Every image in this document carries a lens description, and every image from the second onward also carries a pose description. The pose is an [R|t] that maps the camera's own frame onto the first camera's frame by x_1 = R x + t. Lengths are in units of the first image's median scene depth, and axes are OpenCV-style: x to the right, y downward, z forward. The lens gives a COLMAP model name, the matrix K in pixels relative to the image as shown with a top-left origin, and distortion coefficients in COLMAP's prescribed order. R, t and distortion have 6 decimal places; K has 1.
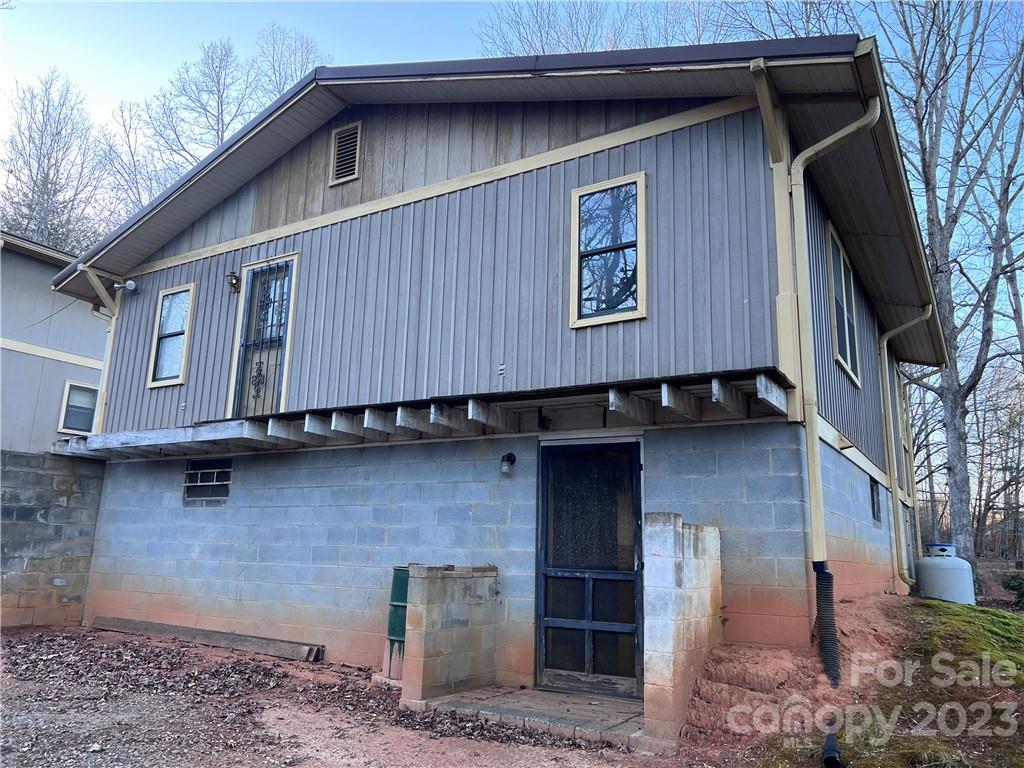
lens RADIAL K [[766.6, 0, 512.5], [0, 766.6, 385.3], [0, 0, 1]] dist [0.004241, 0.000707]
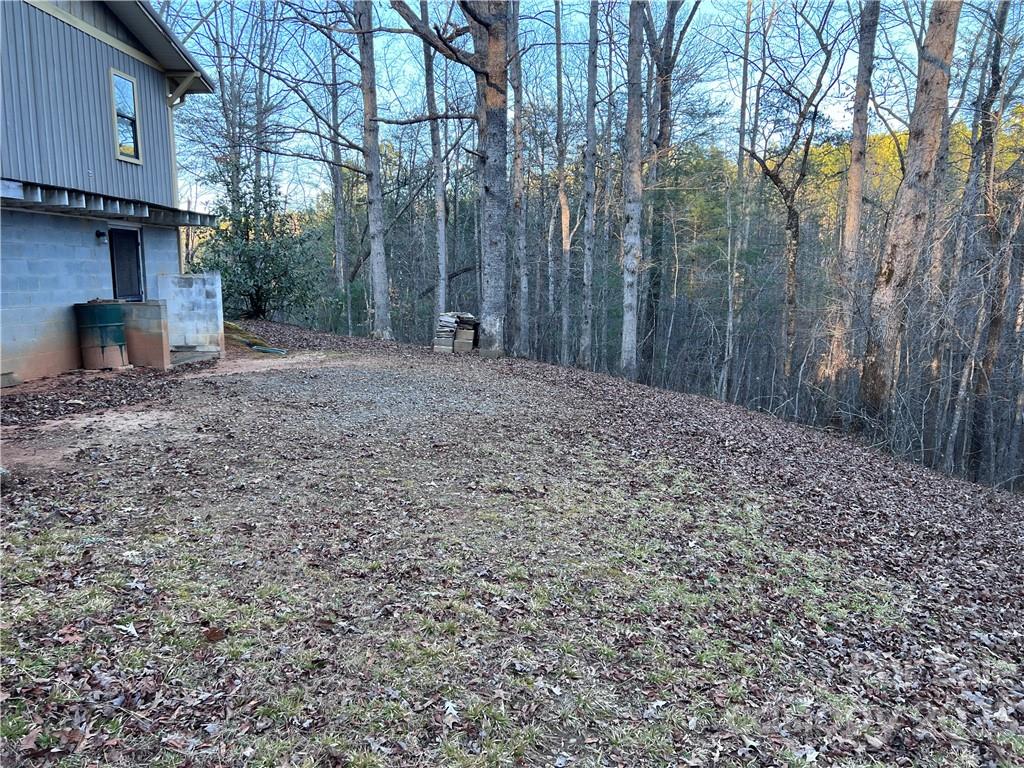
lens RADIAL K [[766.6, 0, 512.1], [0, 766.6, 386.7], [0, 0, 1]] dist [0.004241, 0.000707]
pose [[-0.463573, -0.160126, 0.871470, -1.748529], [-0.211784, 0.975051, 0.066501, 0.109174], [-0.860376, -0.153736, -0.485919, 0.916748]]
